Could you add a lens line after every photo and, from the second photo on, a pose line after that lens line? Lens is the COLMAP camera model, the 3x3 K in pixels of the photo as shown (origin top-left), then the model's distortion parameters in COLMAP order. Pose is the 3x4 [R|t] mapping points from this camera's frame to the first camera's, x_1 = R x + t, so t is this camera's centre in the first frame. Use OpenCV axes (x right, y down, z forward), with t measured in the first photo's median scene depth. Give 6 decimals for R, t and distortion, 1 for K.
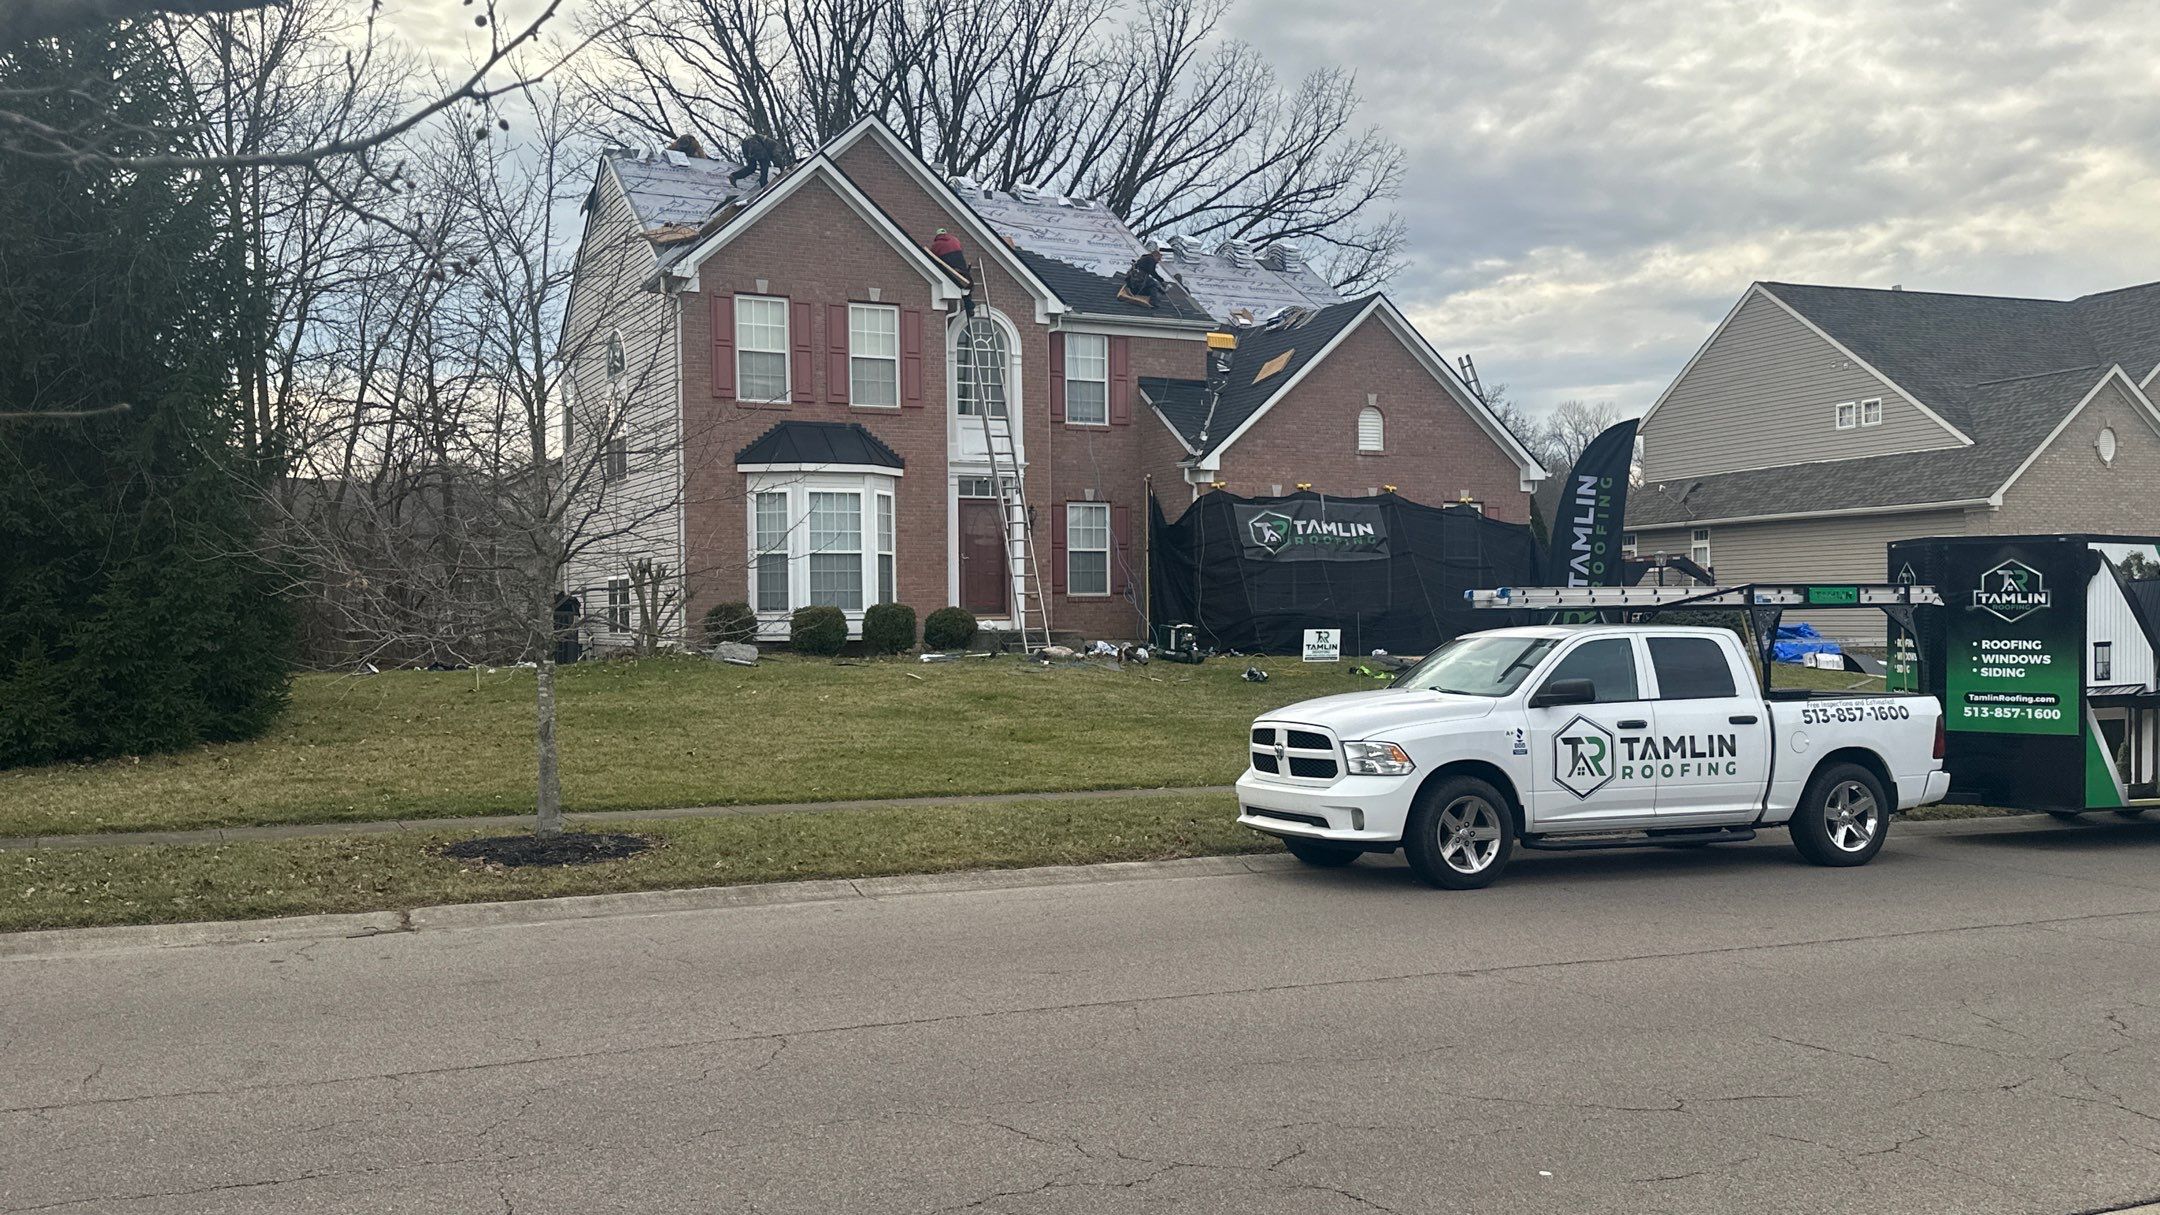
lens RADIAL K [[1912.6, 0, 1096.1], [0, 1912.6, 627.2], [0, 0, 1]] dist [0.182066, -0.353690]
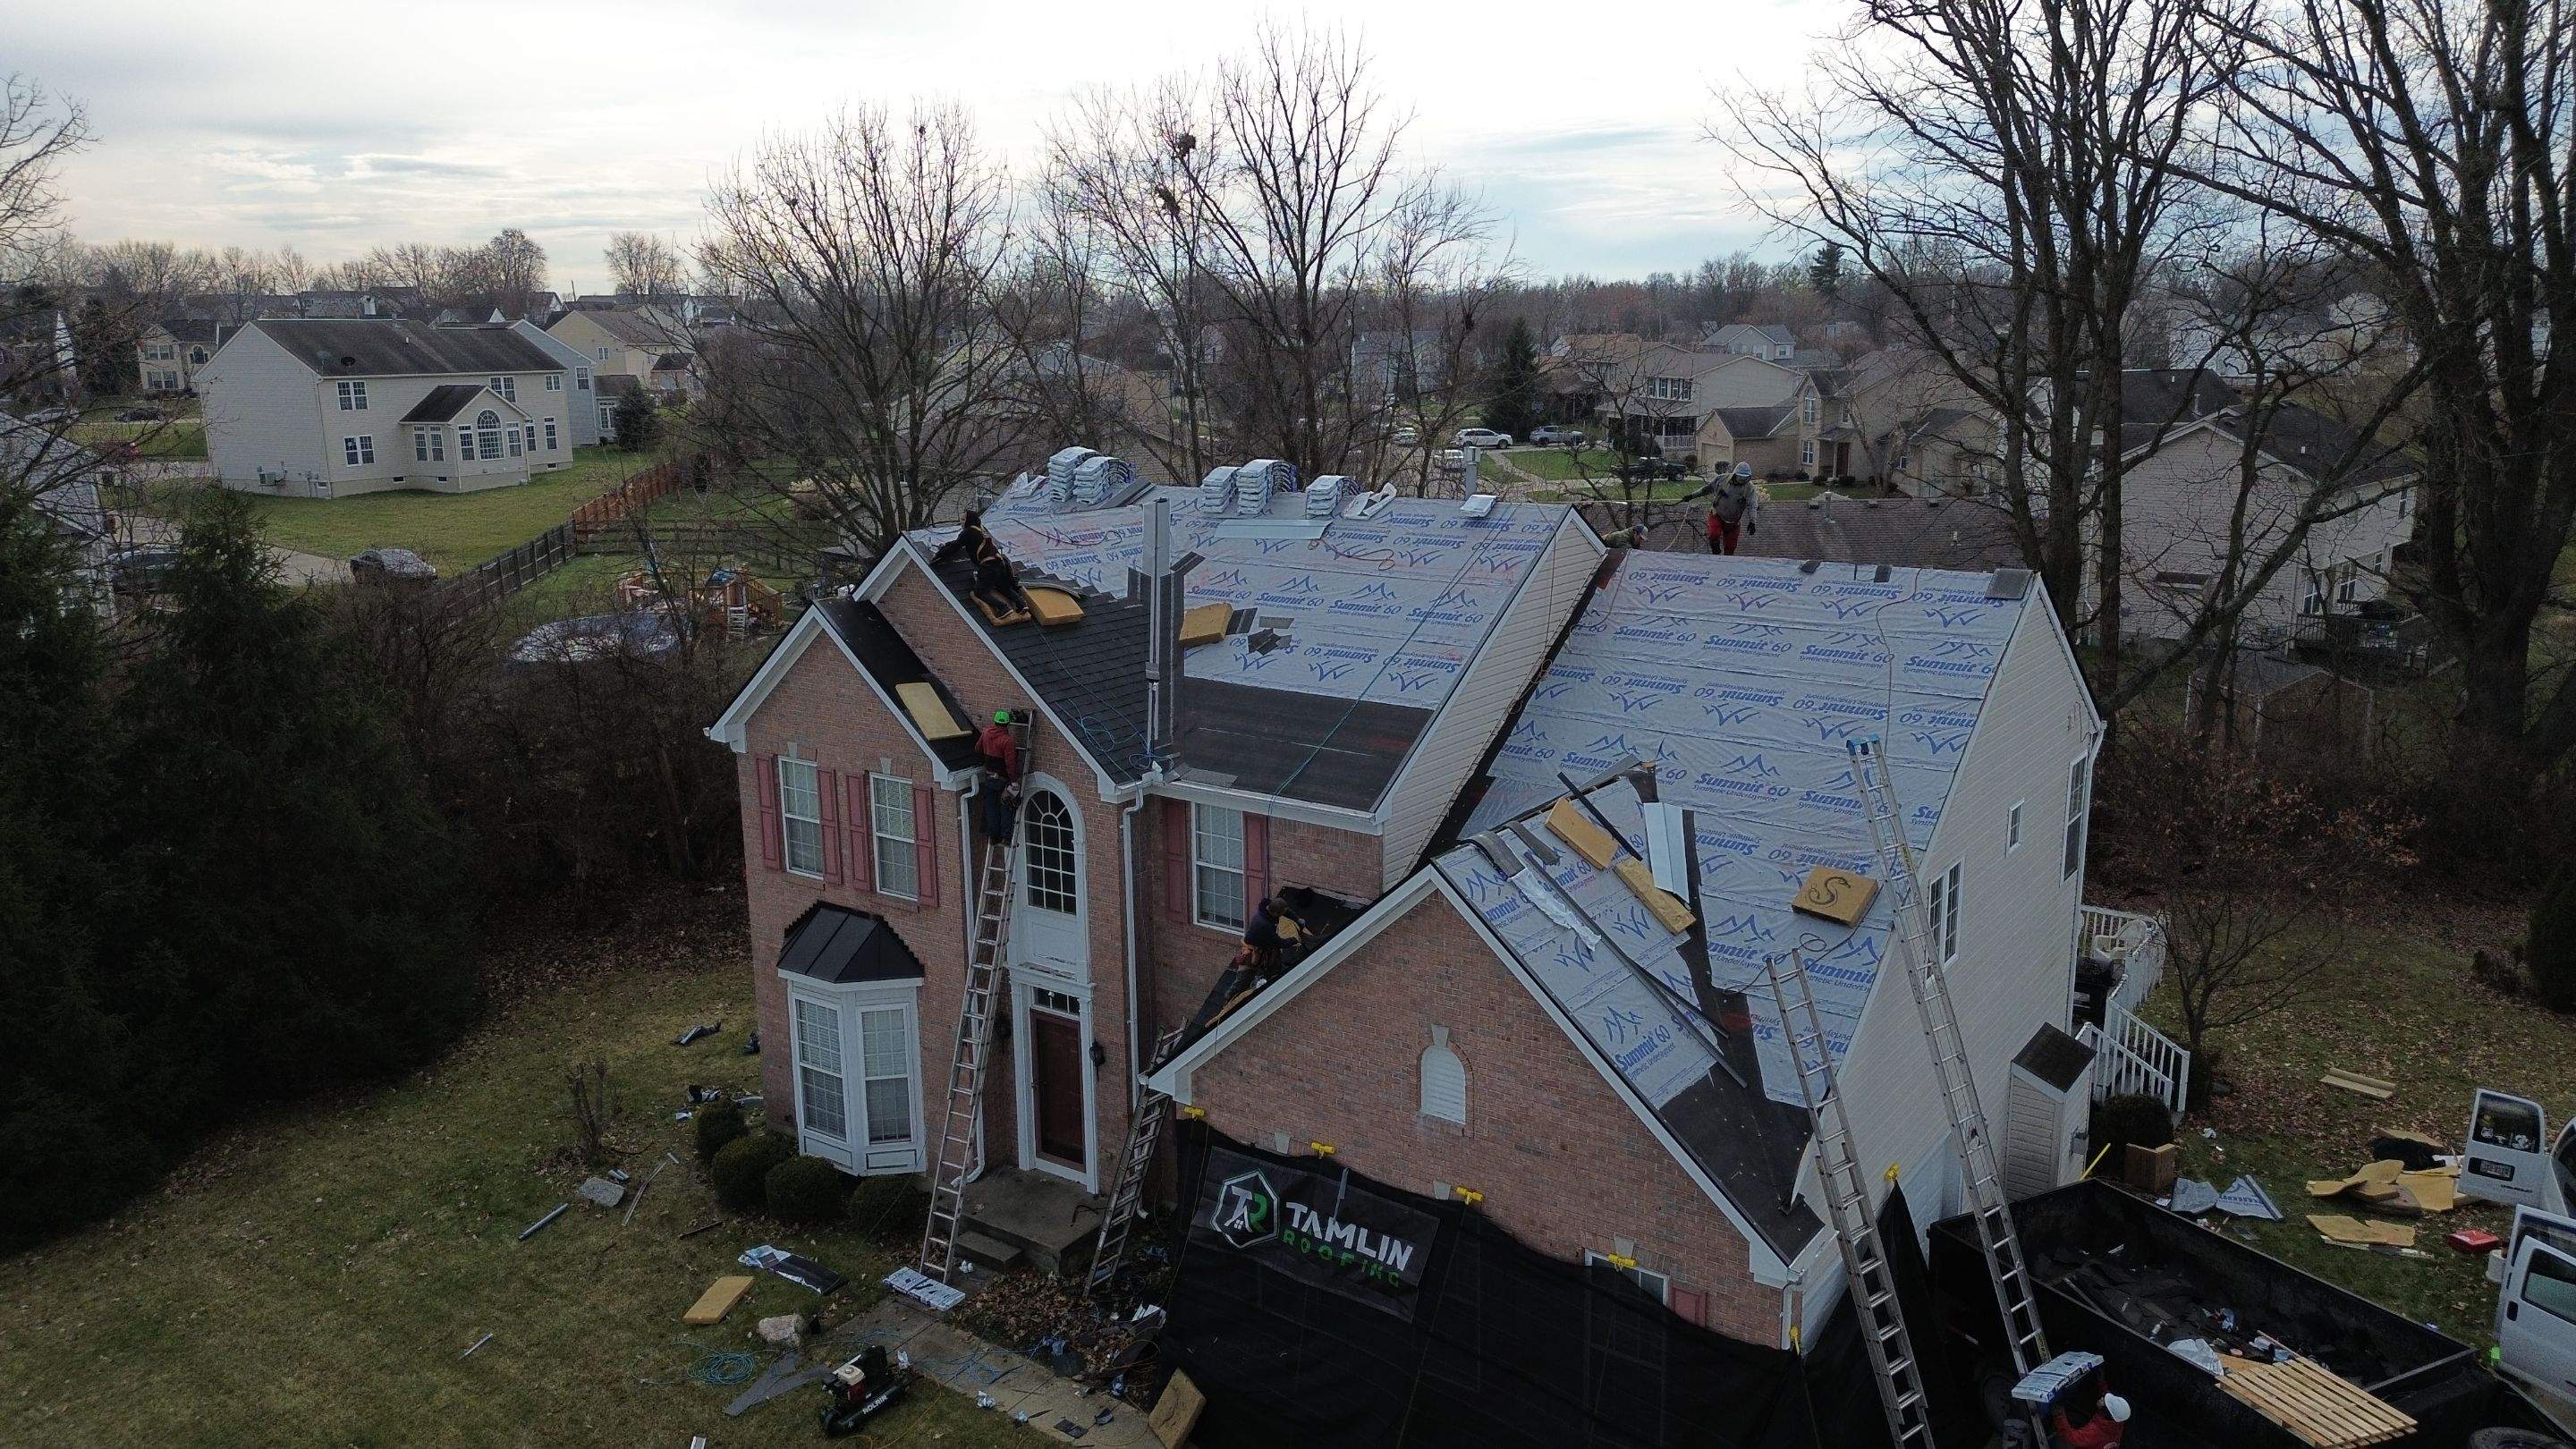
lens RADIAL K [[1811.3, 0, 1286.3], [0, 1811.3, 702.3], [0, 0, 1]] dist [0.081048, -0.082698]
pose [[0.465149, 0.175629, -0.867635, 0.590367], [0.005922, 0.979482, 0.201445, -0.335266], [0.885213, -0.098840, 0.454565, 0.767797]]
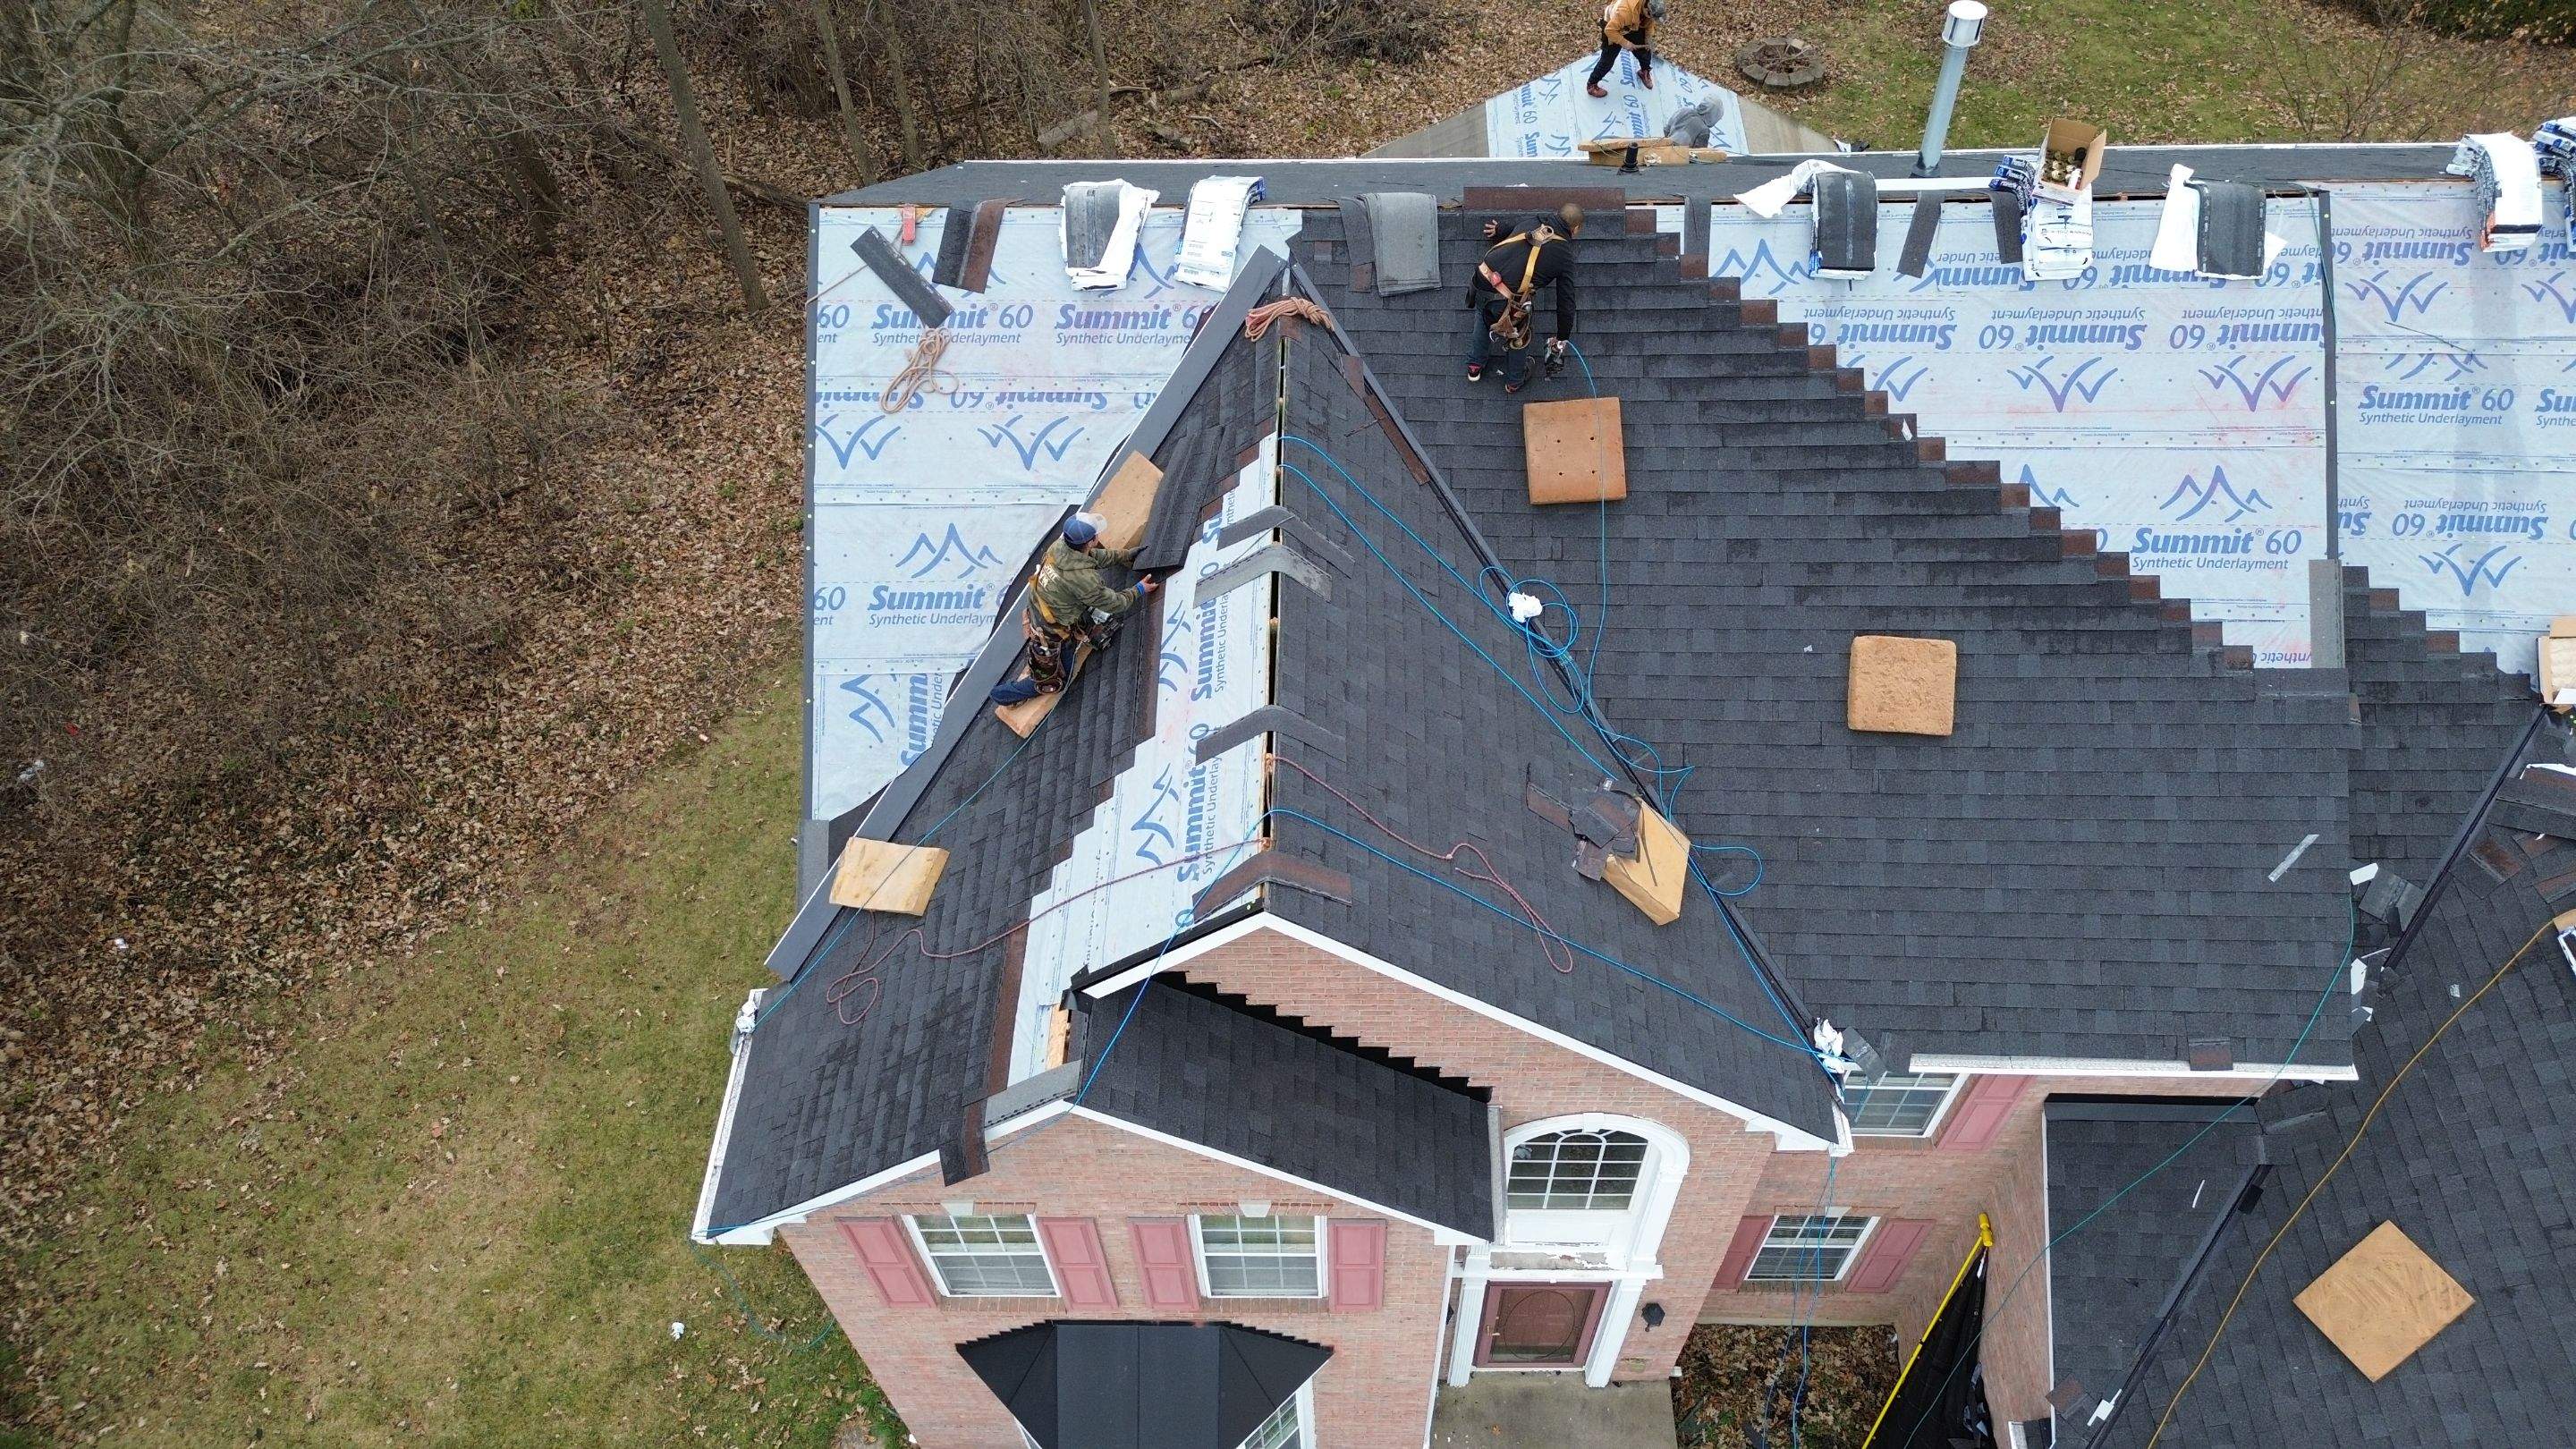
lens RADIAL K [[1811.3, 0, 1294.2], [0, 1811.3, 713.4], [0, 0, 1]] dist [0.081048, -0.082698]
pose [[0.891523, 0.357770, -0.277827, -0.040452], [0.008786, 0.599563, 0.800279, -0.500115], [0.452891, -0.715908, 0.531381, 0.840463]]
